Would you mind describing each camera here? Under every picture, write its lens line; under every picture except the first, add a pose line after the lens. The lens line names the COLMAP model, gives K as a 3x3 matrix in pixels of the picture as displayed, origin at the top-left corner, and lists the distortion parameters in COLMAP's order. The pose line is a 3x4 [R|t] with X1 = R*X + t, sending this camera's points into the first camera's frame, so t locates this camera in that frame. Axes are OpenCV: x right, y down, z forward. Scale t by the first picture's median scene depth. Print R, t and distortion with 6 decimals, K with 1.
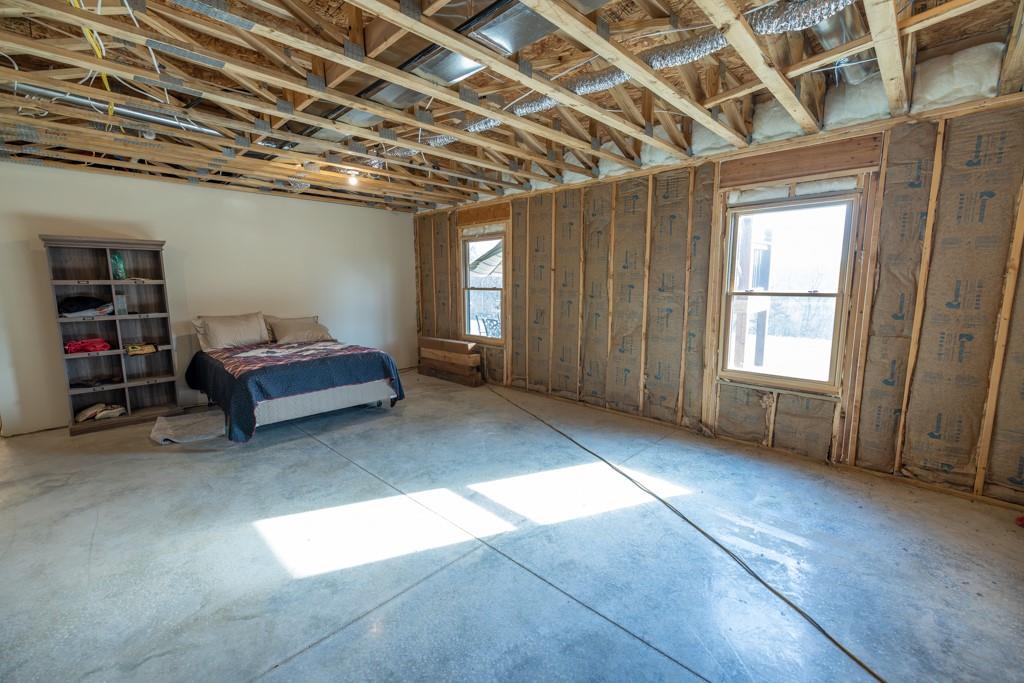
lens RADIAL K [[426.5, 0, 509.1], [0, 426.5, 341.3], [0, 0, 1]] dist [-0.001066, -0.000059]
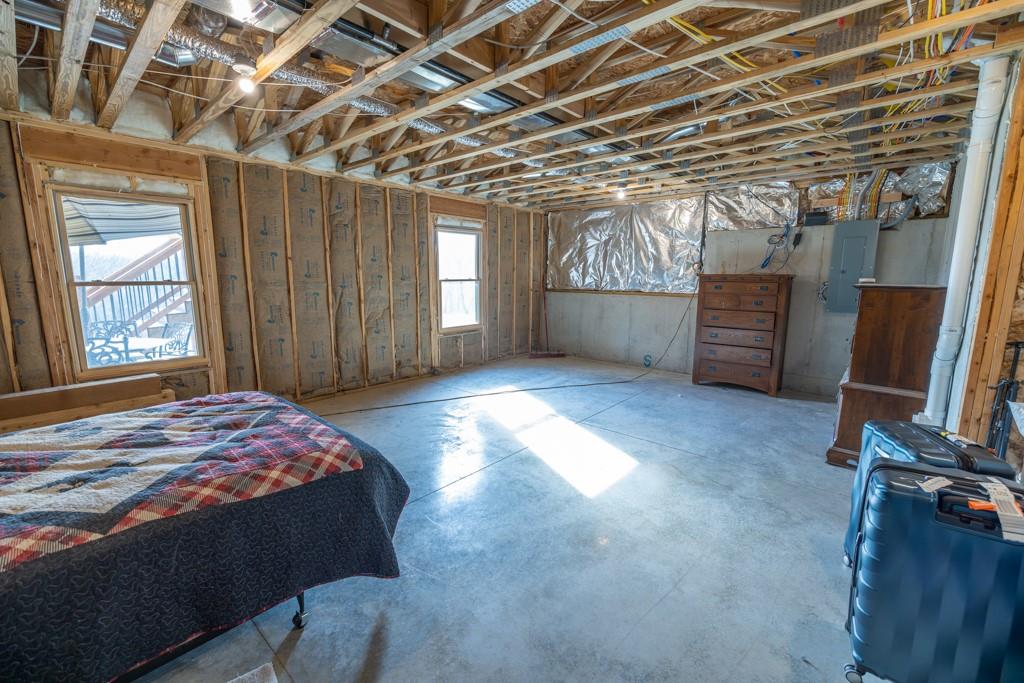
lens RADIAL K [[426.5, 0, 509.2], [0, 426.5, 340.1], [0, 0, 1]] dist [-0.001066, -0.000059]
pose [[-0.047127, -0.153257, 0.987062, -1.051687], [0.134924, 0.978127, 0.158312, -0.106183], [-0.989735, 0.140639, -0.025418, 0.780709]]
